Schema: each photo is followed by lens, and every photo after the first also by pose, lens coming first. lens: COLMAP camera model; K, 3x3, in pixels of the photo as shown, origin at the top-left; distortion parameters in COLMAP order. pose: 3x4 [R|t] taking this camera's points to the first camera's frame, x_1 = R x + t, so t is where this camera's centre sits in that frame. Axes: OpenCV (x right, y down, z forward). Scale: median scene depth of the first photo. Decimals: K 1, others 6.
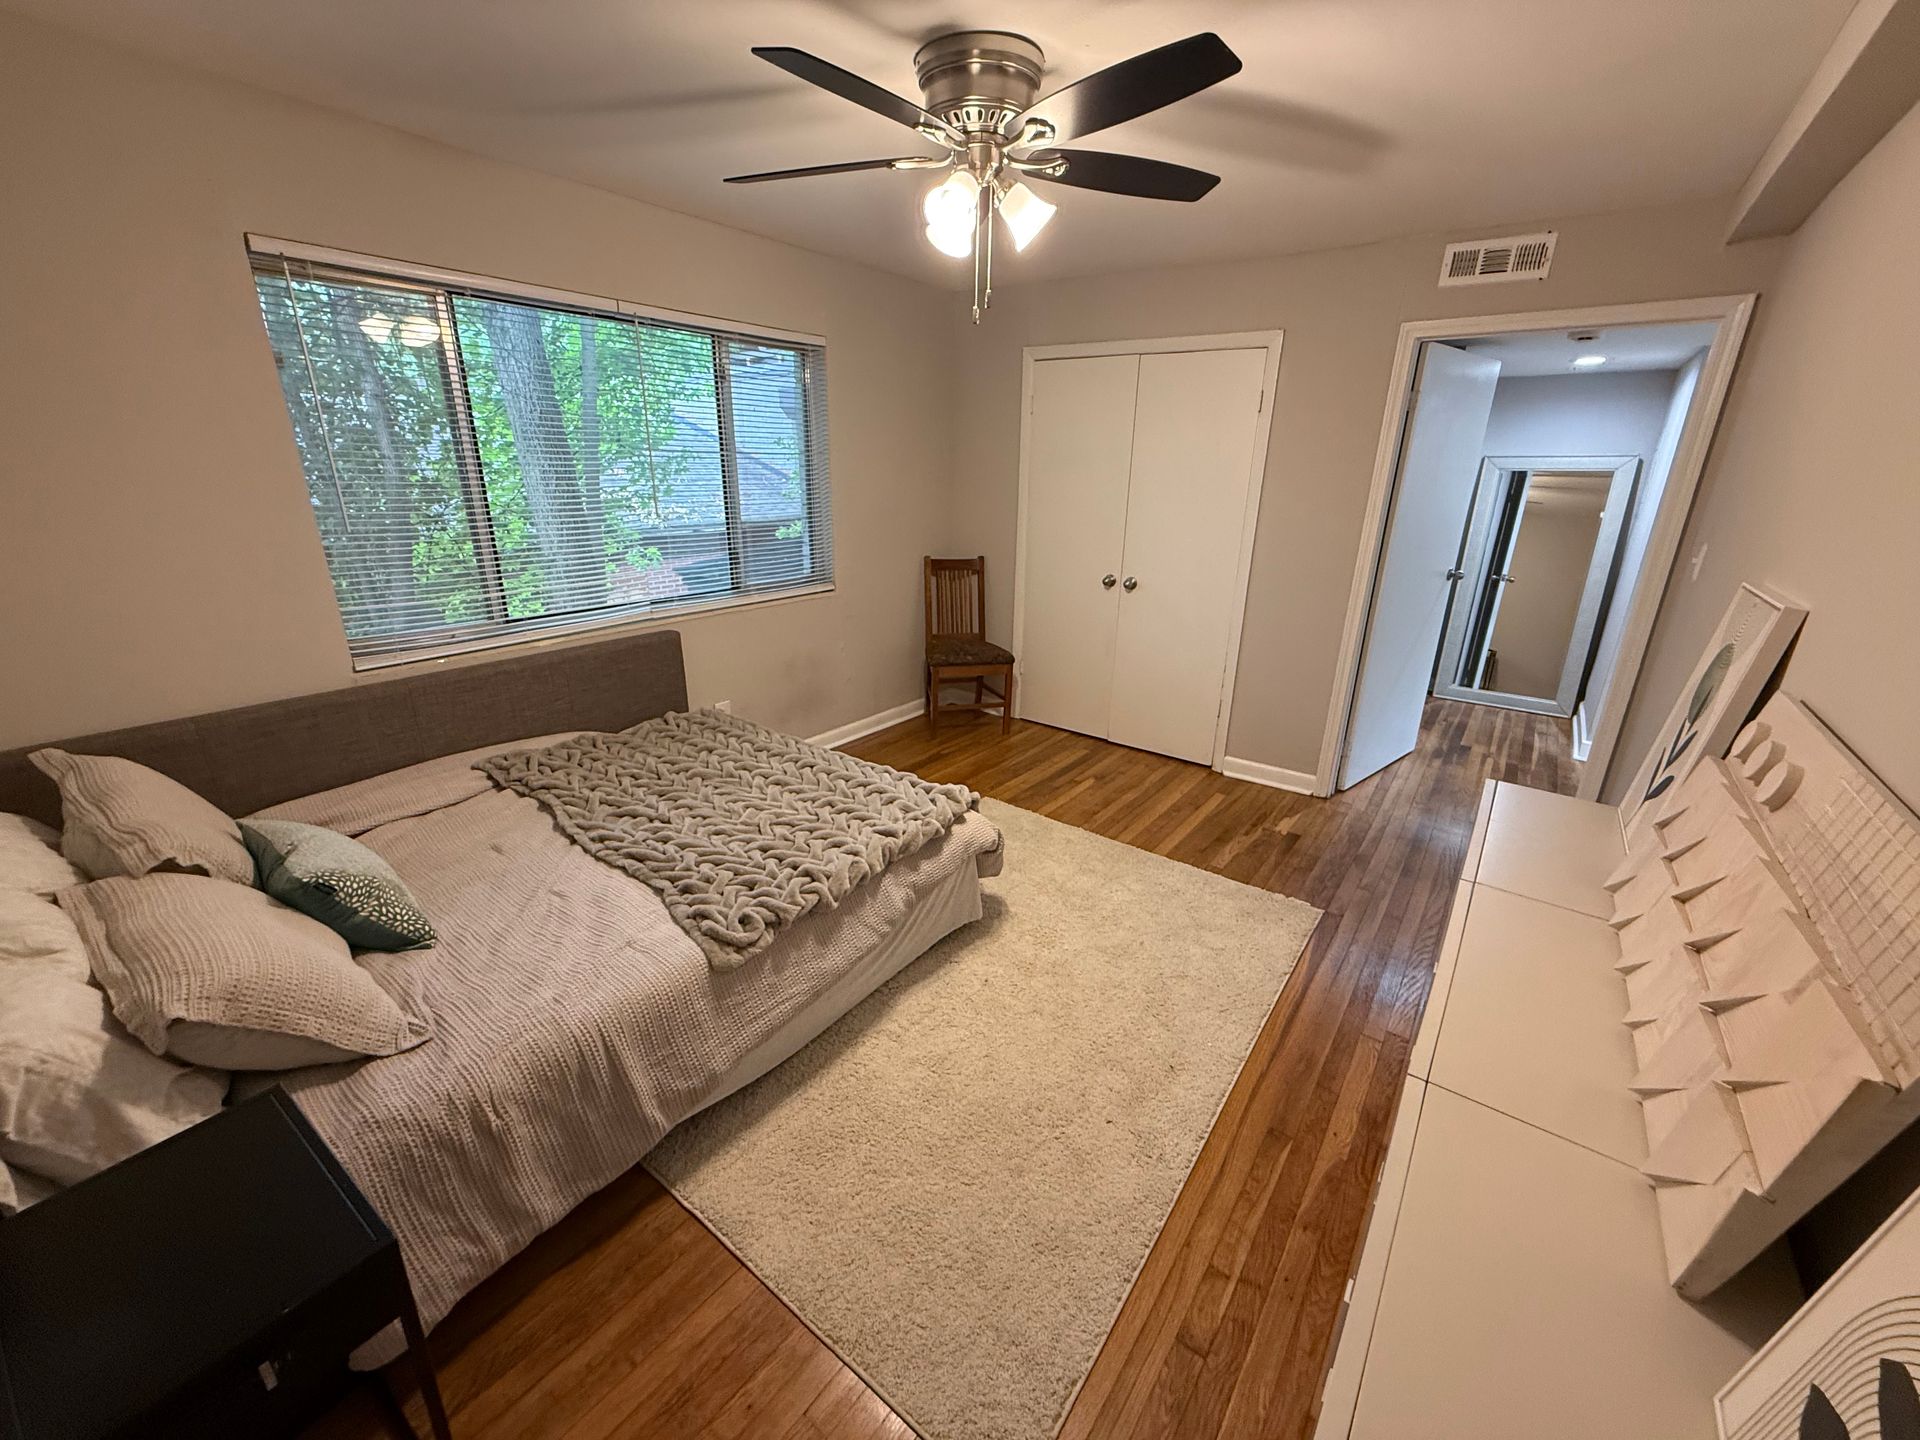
lens RADIAL K [[763.4, 0, 960.0], [0, 763.4, 720.0], [0, 0, 1]] dist [-0.001596, -0.000037]
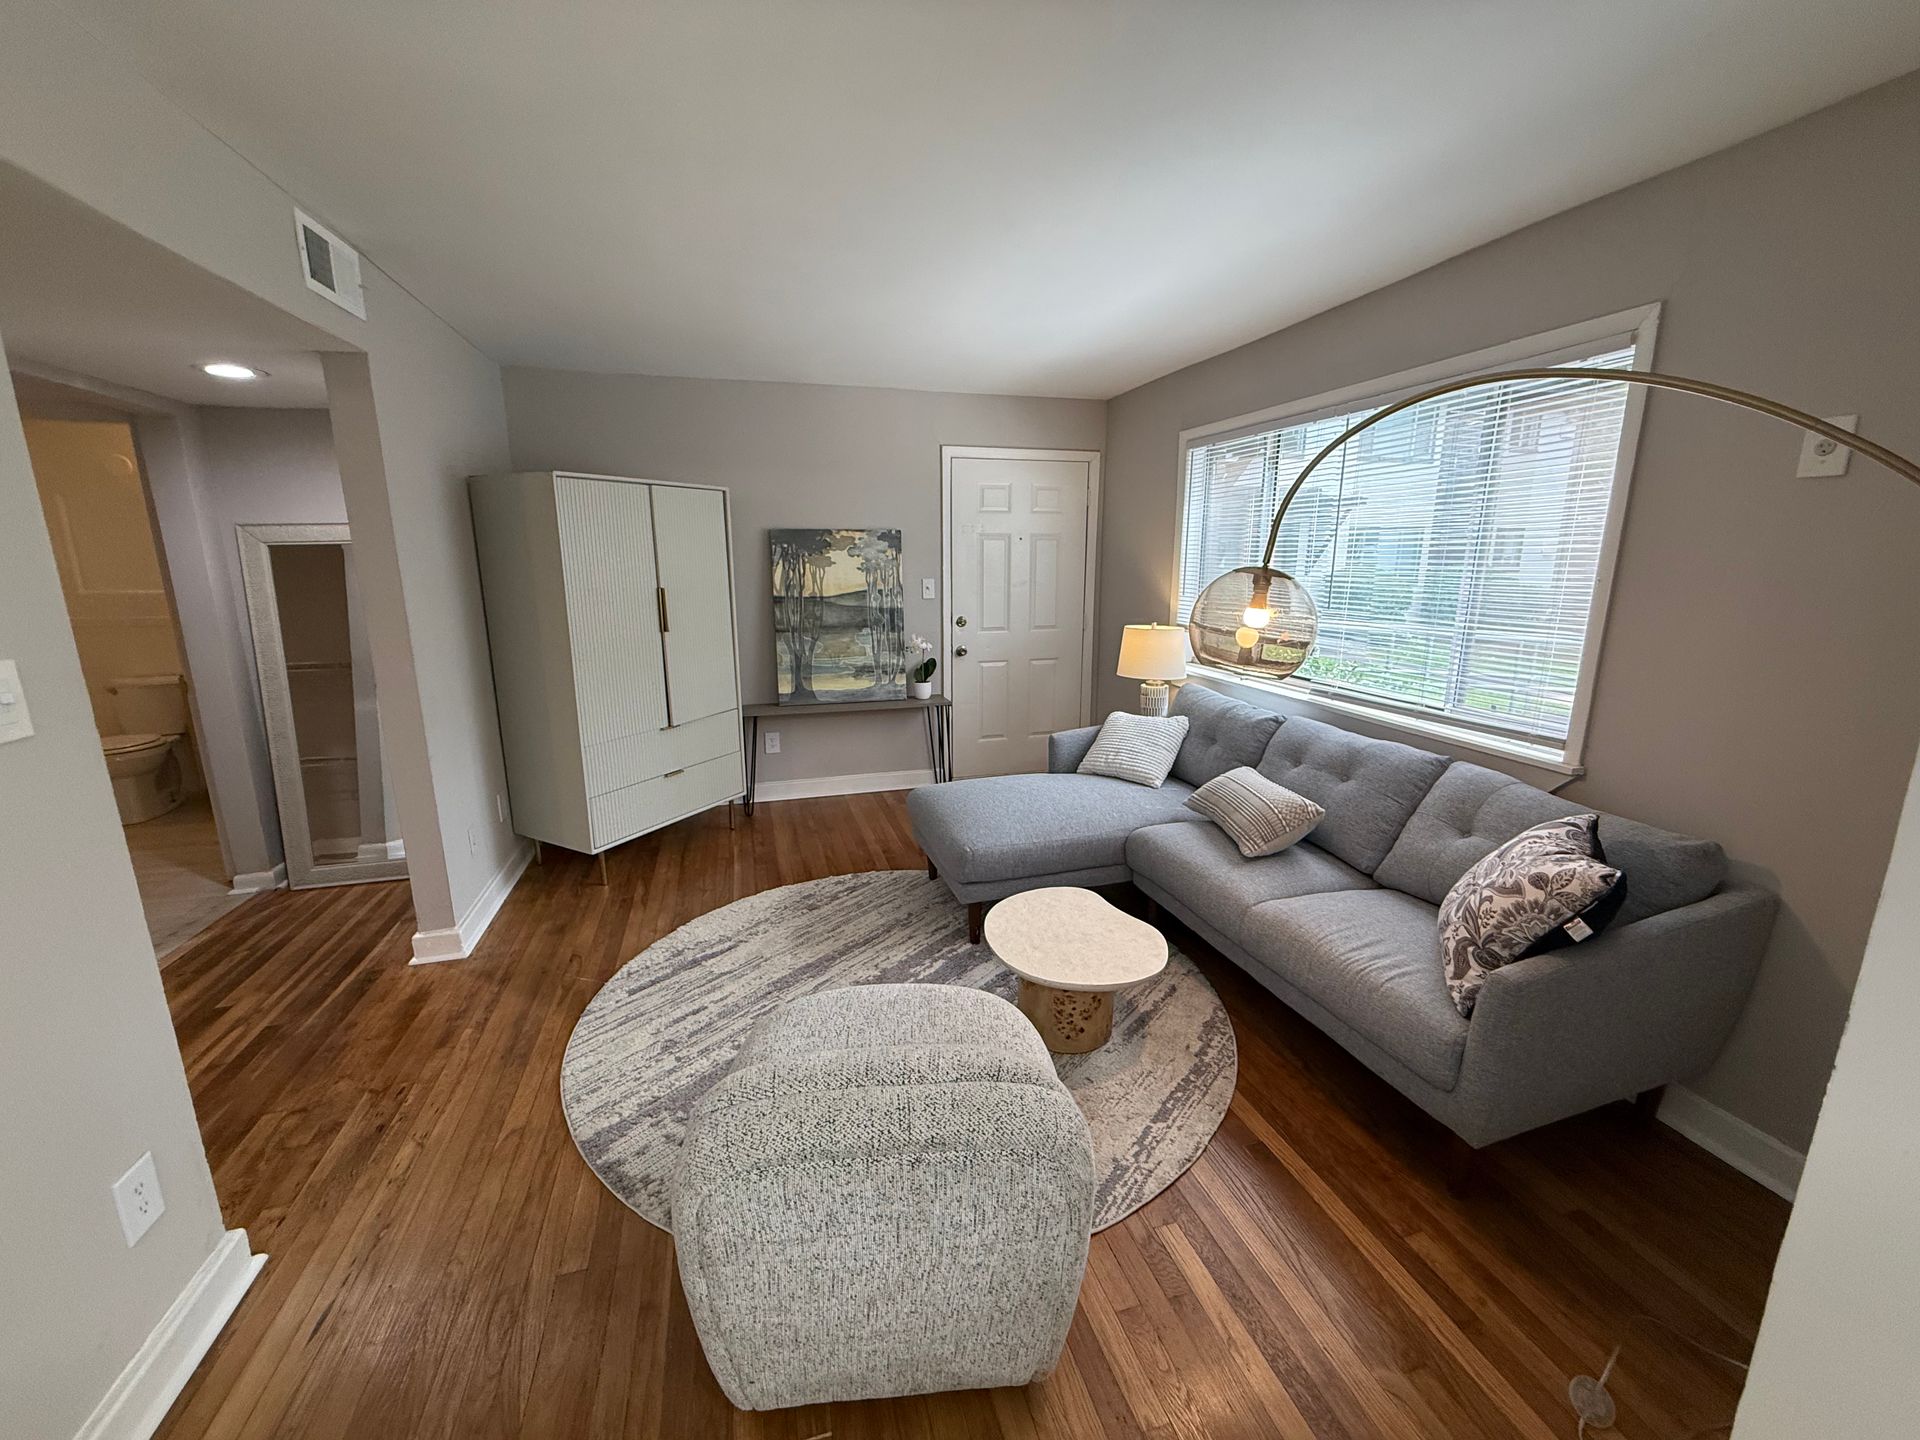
lens RADIAL K [[763.4, 0, 960.0], [0, 763.4, 720.0], [0, 0, 1]] dist [-0.001596, -0.000037]
pose [[0.598660, -0.184354, 0.779500, 0.563614], [0.272632, 0.961948, 0.018122, -0.031168], [-0.753179, 0.201668, 0.626140, 0.175185]]
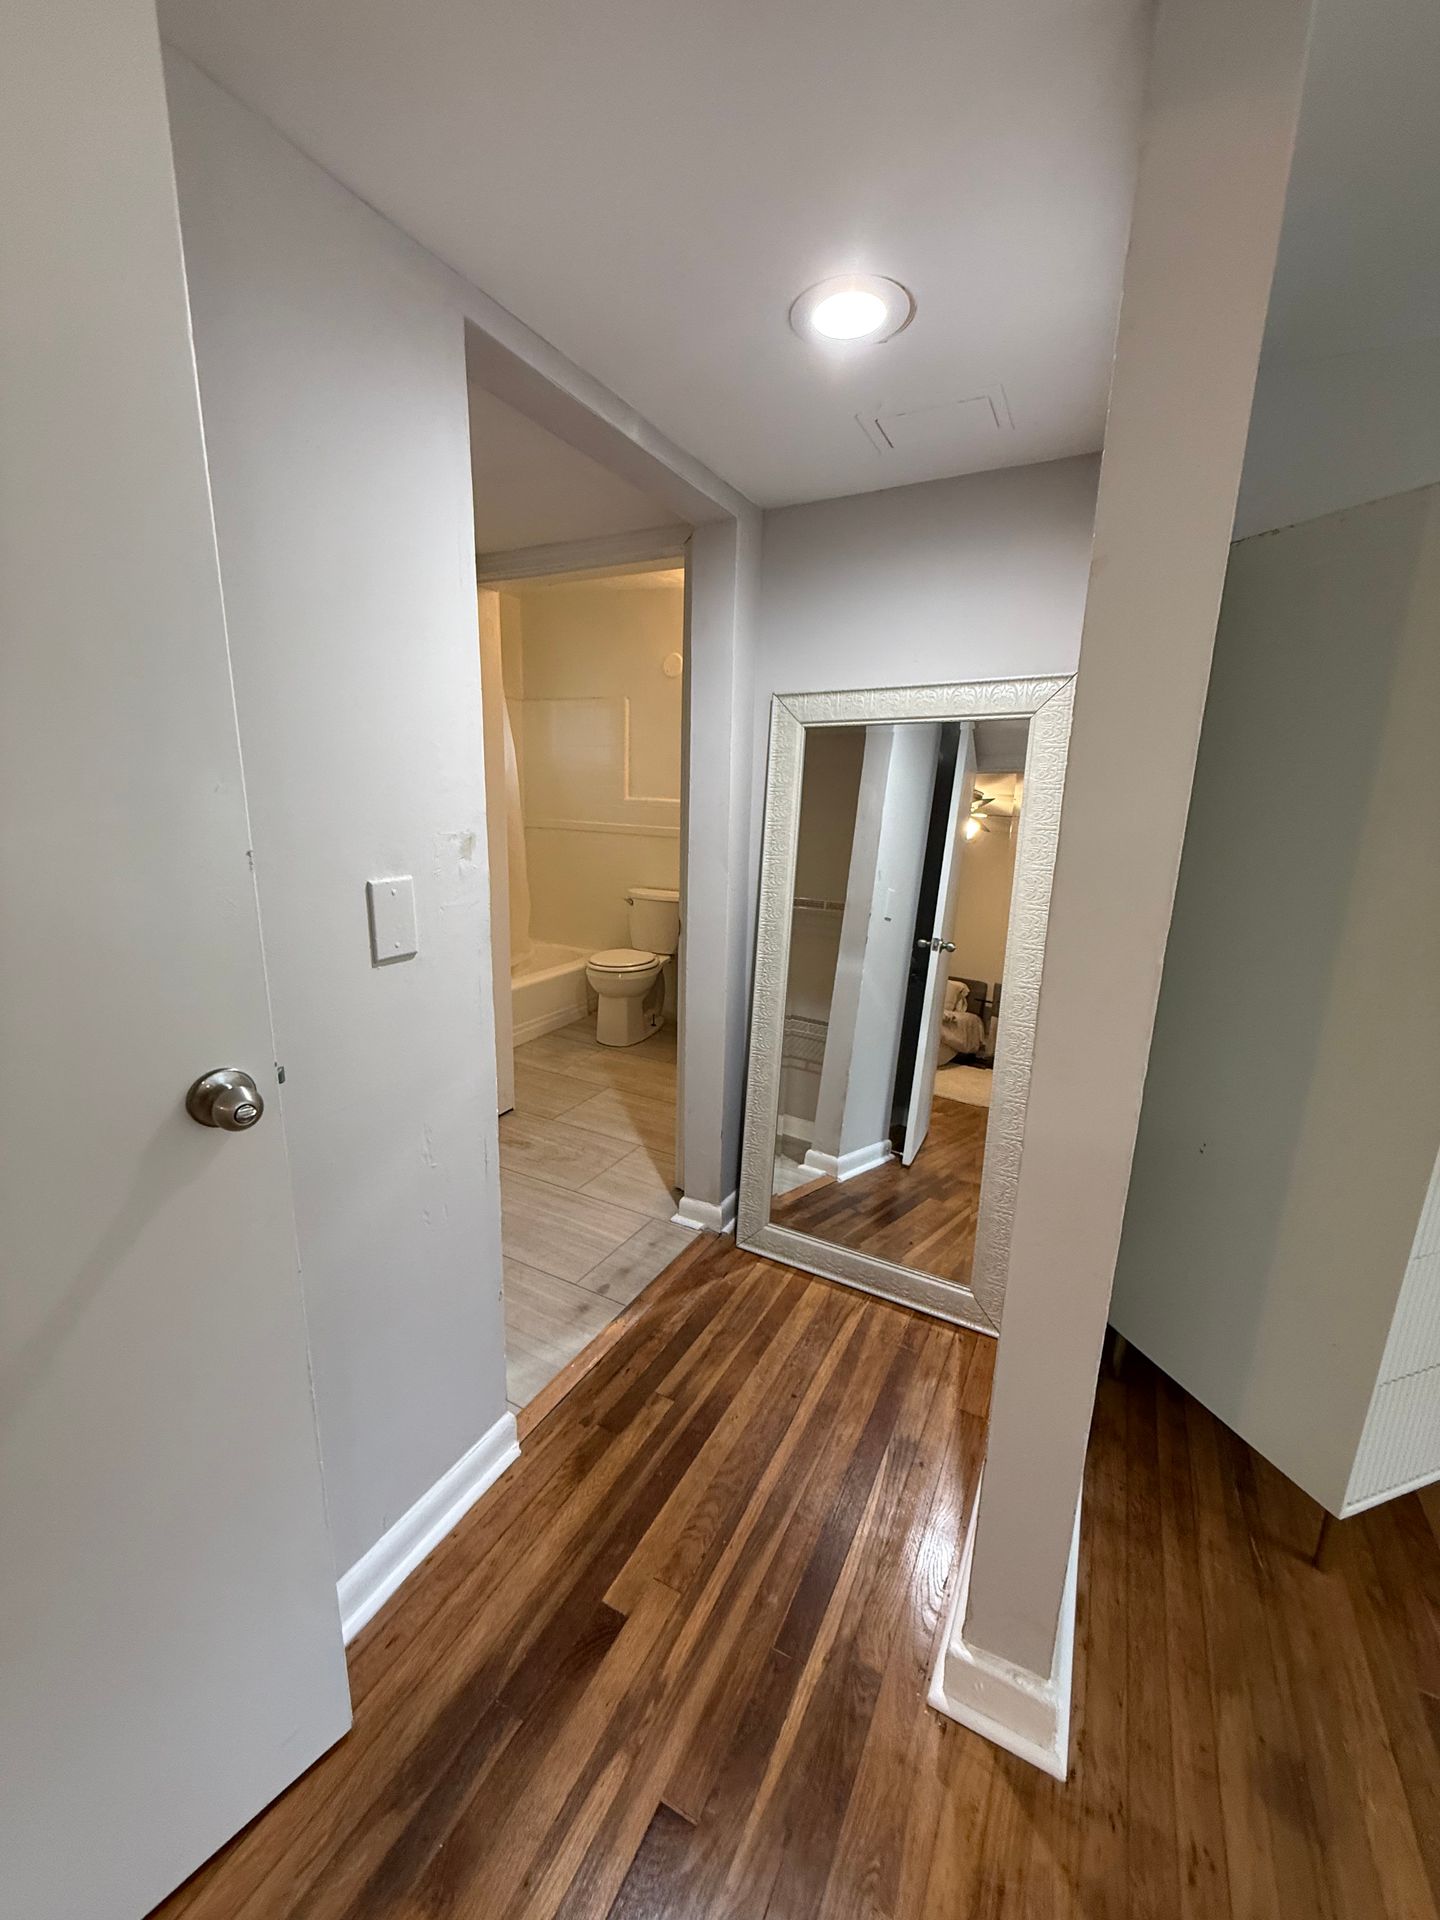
lens RADIAL K [[763.4, 0, 720.0], [0, 763.4, 960.0], [0, 0, 1]] dist [-0.001596, -0.000037]
pose [[0.986415, -0.026692, 0.162092, 0.635330], [0.043127, 0.994178, -0.098739, -0.172496], [-0.158513, 0.104388, 0.981823, 0.656969]]
